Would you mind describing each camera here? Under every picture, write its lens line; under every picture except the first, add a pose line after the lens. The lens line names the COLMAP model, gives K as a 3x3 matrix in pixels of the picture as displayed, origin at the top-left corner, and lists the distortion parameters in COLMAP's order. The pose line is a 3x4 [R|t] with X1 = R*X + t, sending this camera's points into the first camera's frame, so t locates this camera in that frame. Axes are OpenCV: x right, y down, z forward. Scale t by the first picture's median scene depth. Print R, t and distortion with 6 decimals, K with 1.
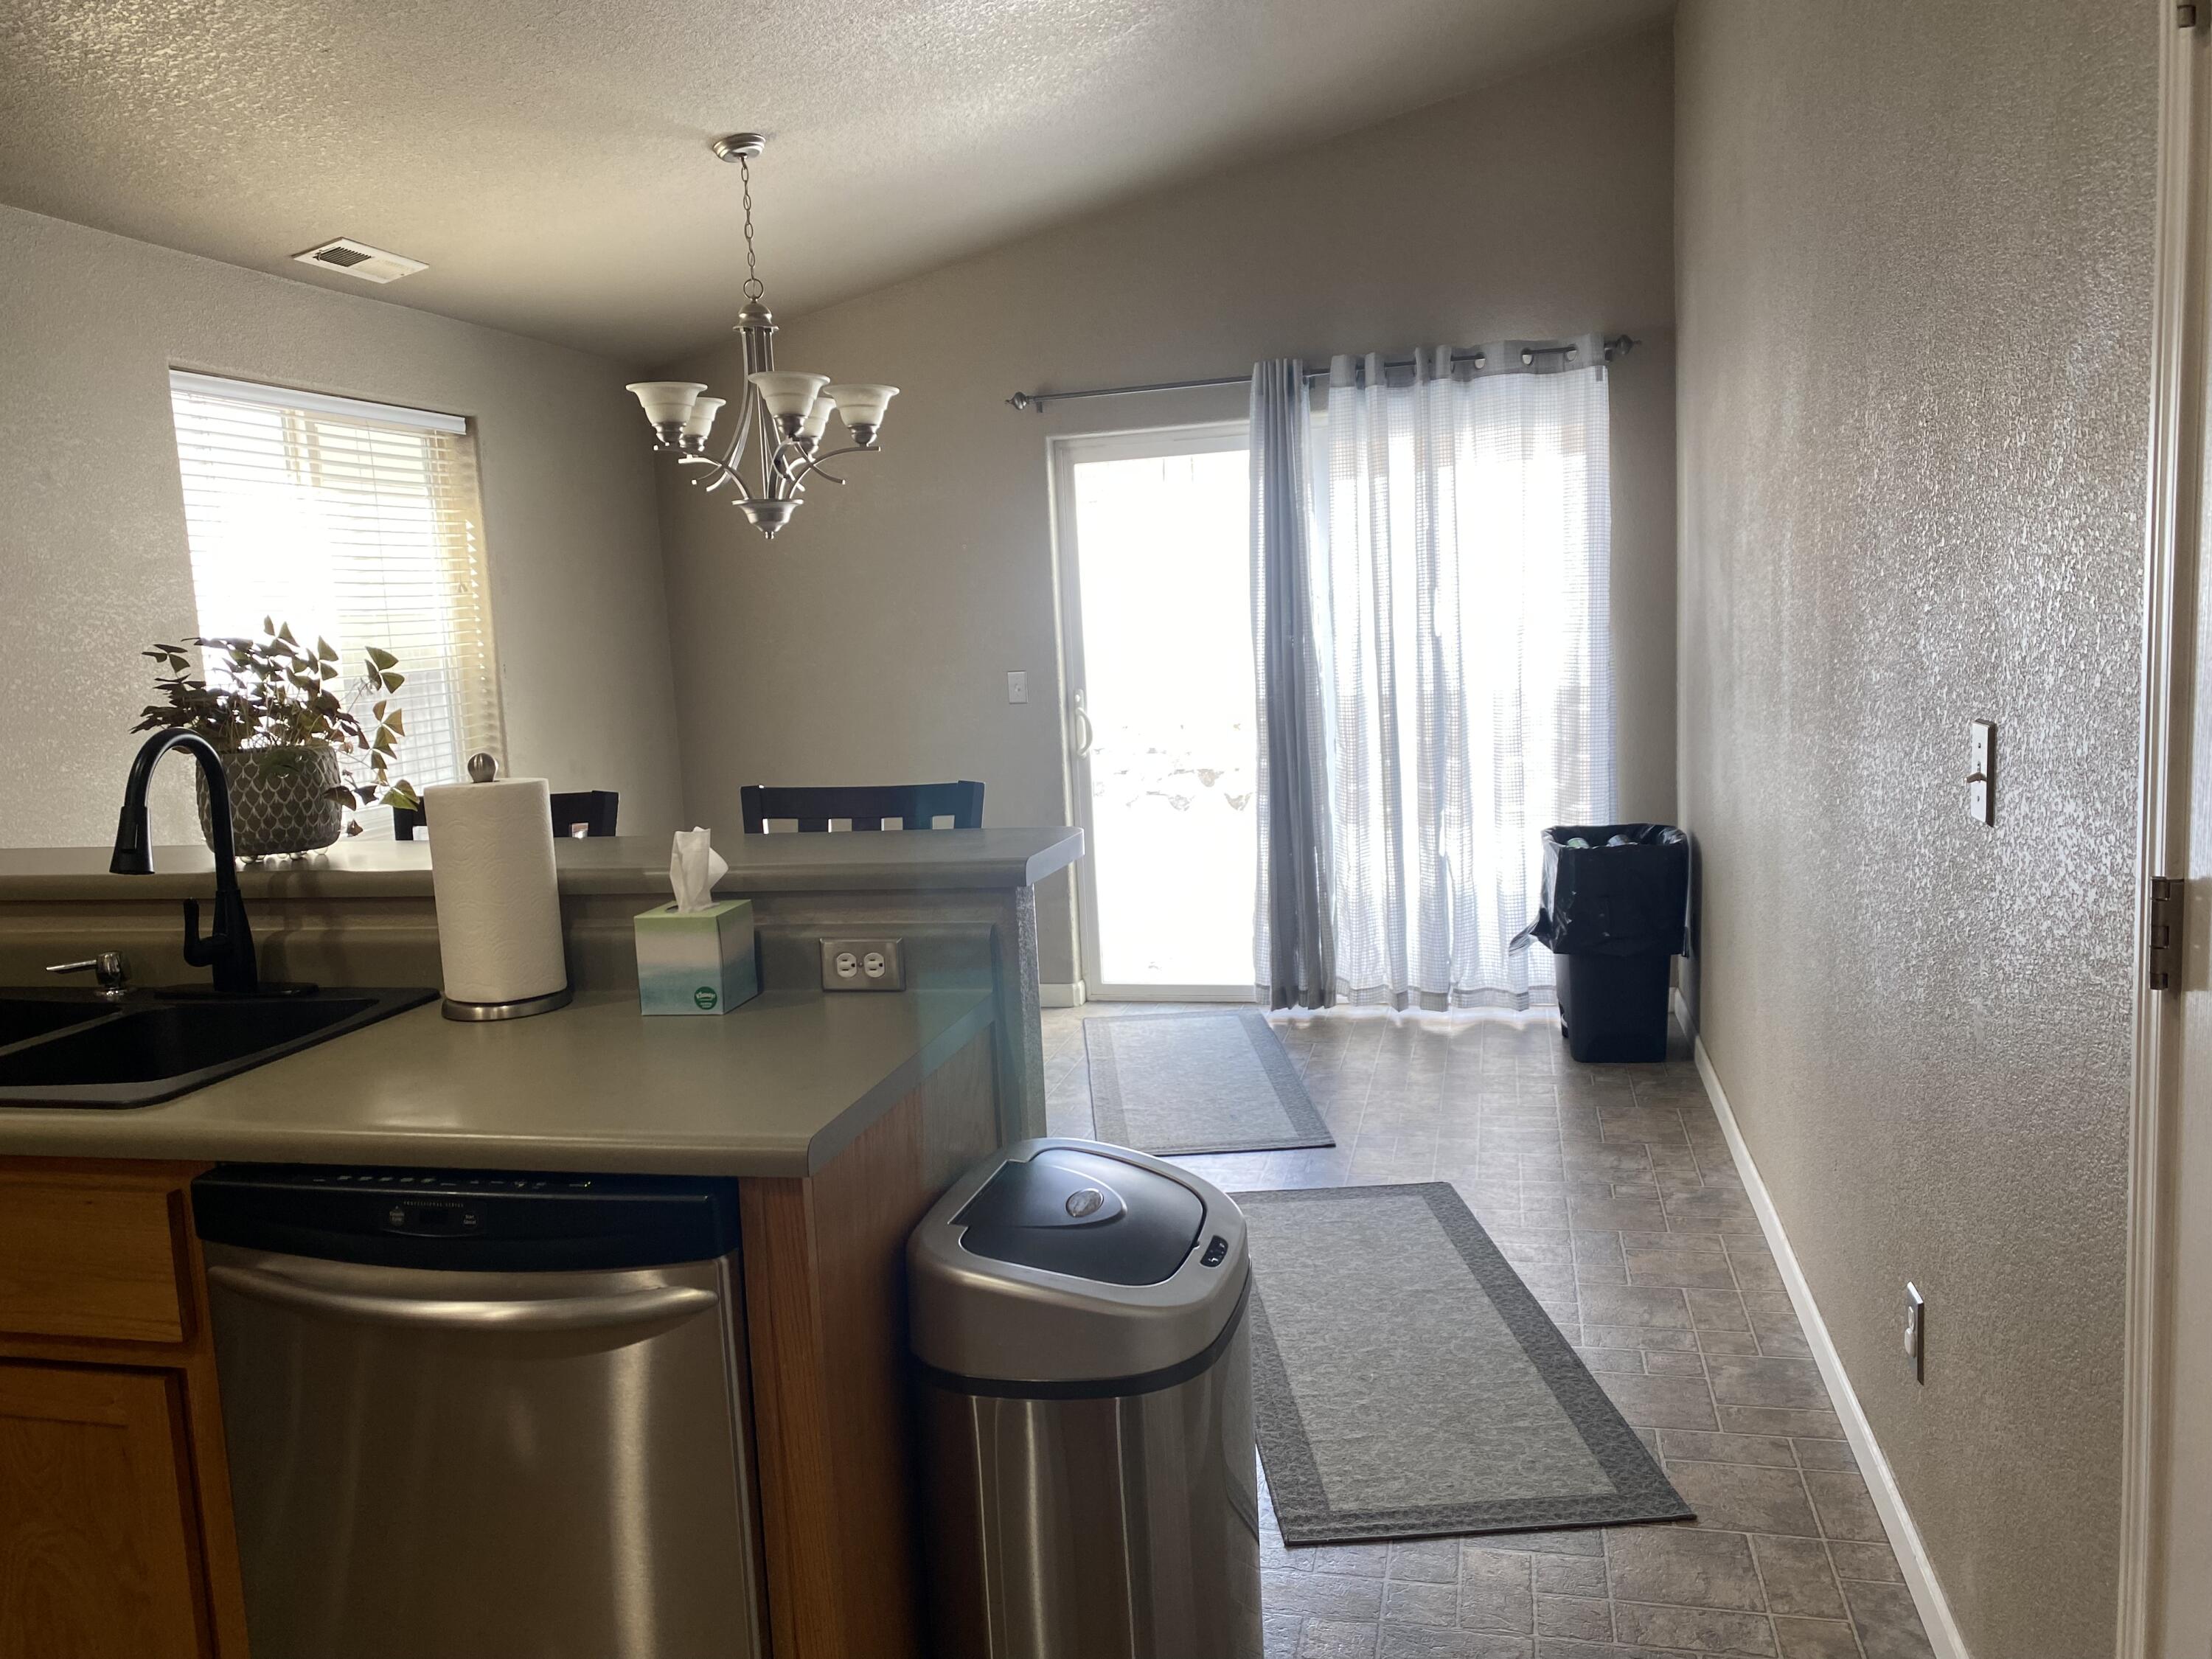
lens RADIAL K [[1656.4, 0, 1106.0], [0, 1656.4, 829.5], [0, 0, 1]] dist [-0.002162, 0.004724]
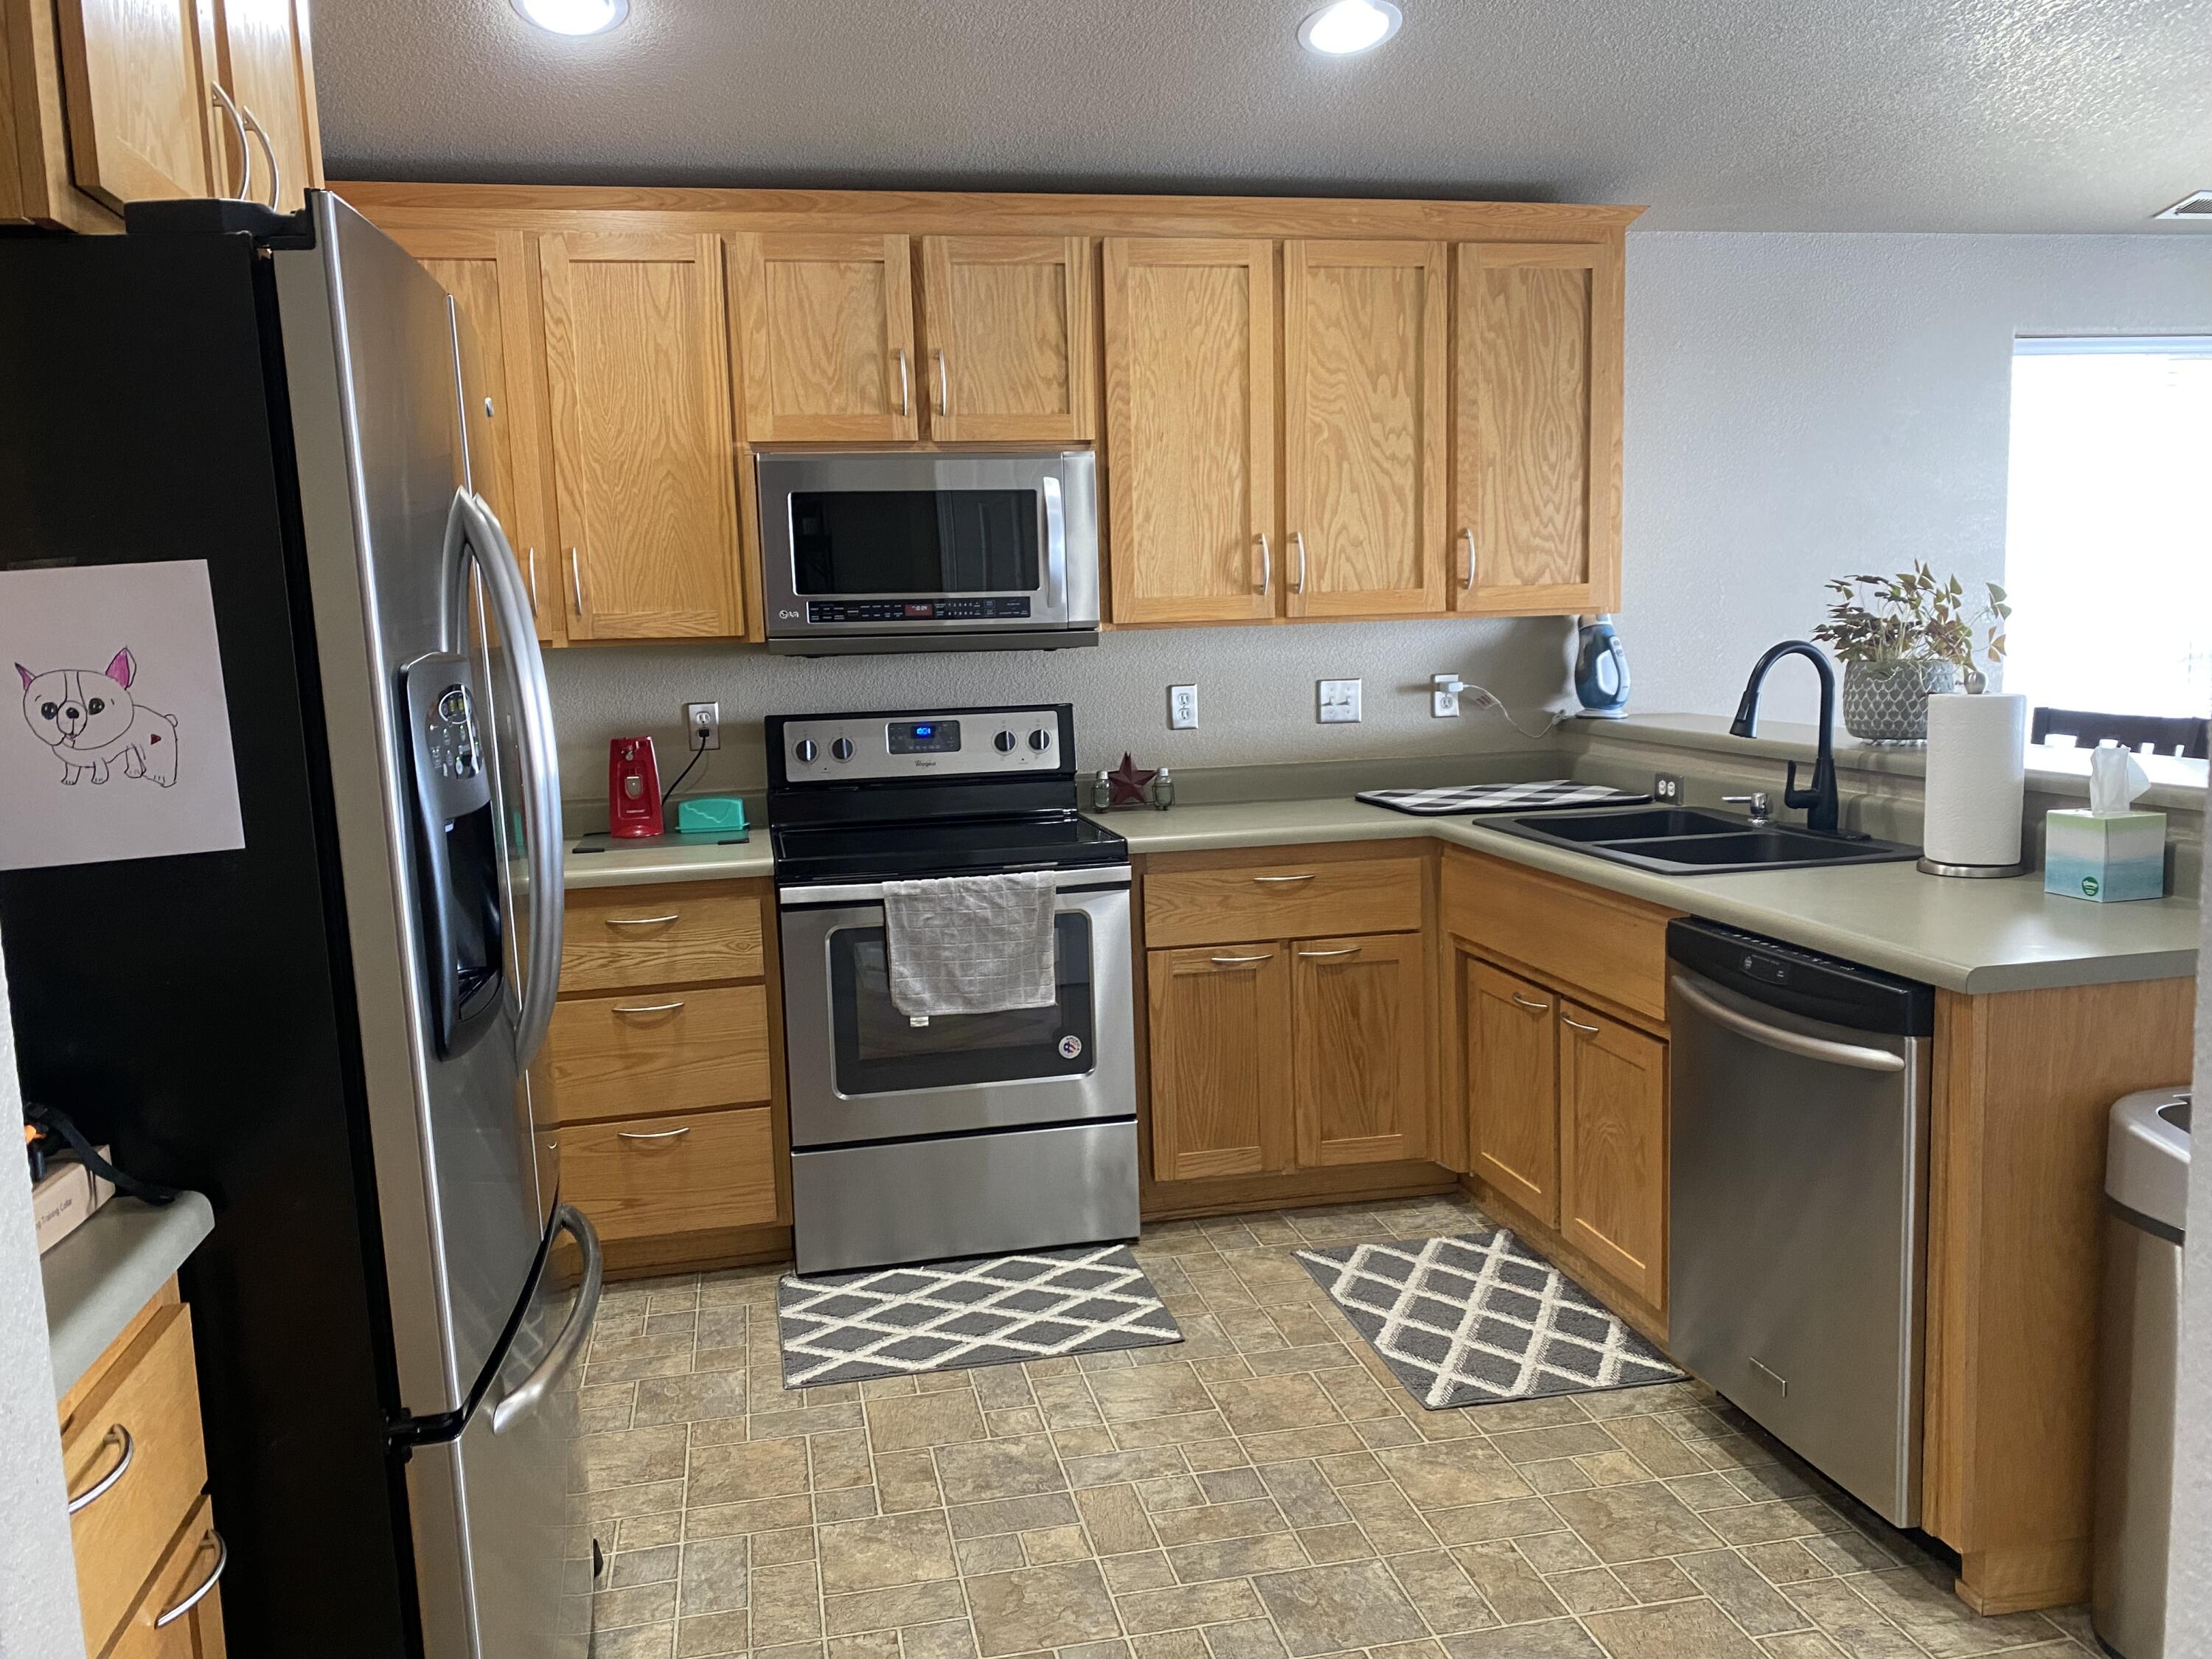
lens RADIAL K [[1663.5, 0, 1106.0], [0, 1663.5, 829.5], [0, 0, 1]] dist [-0.001287, -0.037094]
pose [[0.426416, 0.147321, -0.892449, 0.471020], [-0.099133, 0.988316, 0.115780, -0.006470], [0.899078, 0.039100, 0.436038, -0.151792]]
